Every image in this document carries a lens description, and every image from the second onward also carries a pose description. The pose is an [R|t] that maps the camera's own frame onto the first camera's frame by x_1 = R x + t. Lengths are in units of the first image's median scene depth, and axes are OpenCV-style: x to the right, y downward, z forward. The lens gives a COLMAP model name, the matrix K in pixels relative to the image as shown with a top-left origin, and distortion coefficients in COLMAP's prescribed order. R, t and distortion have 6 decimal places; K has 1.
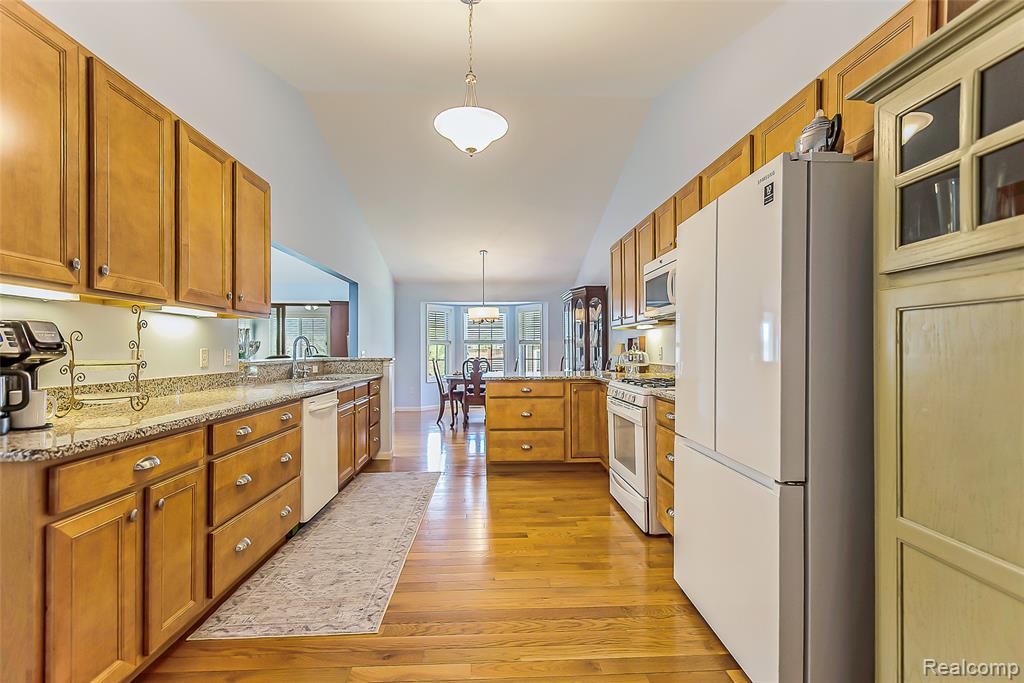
lens RADIAL K [[443.4, 0, 512.0], [0, 443.4, 341.5], [0, 0, 1]] dist [-0.000165, -0.008633]
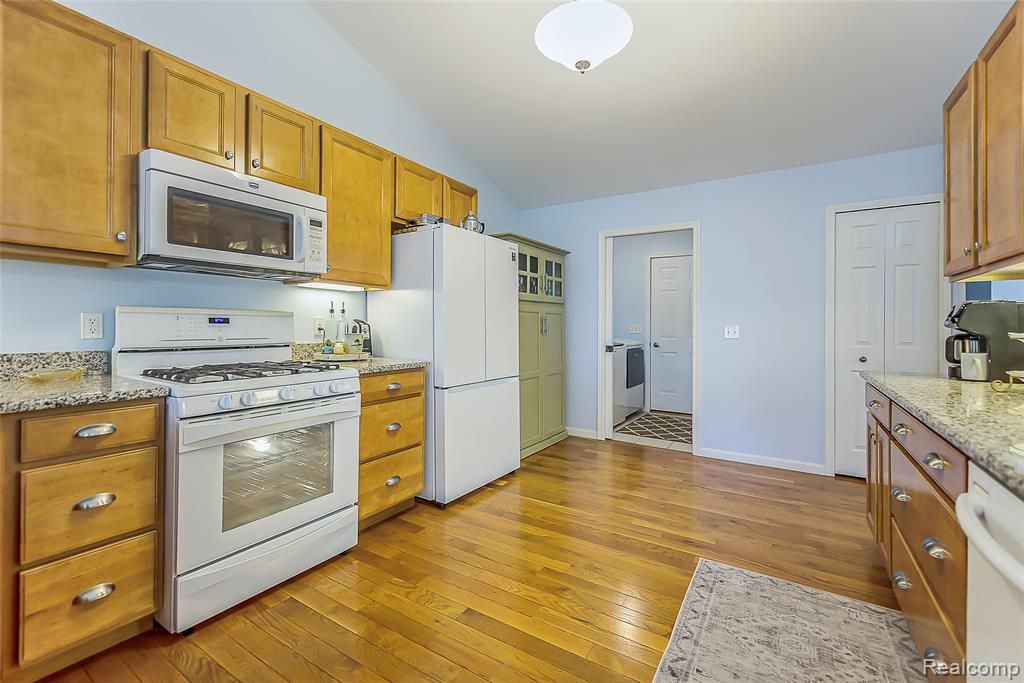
lens RADIAL K [[443.4, 0, 512.0], [0, 443.4, 341.5], [0, 0, 1]] dist [-0.000165, -0.008633]
pose [[-0.820607, 0.000669, 0.571493, -0.555606], [-0.013371, 0.999703, -0.020369, 0.115480], [-0.571337, -0.024357, -0.820354, 2.209133]]
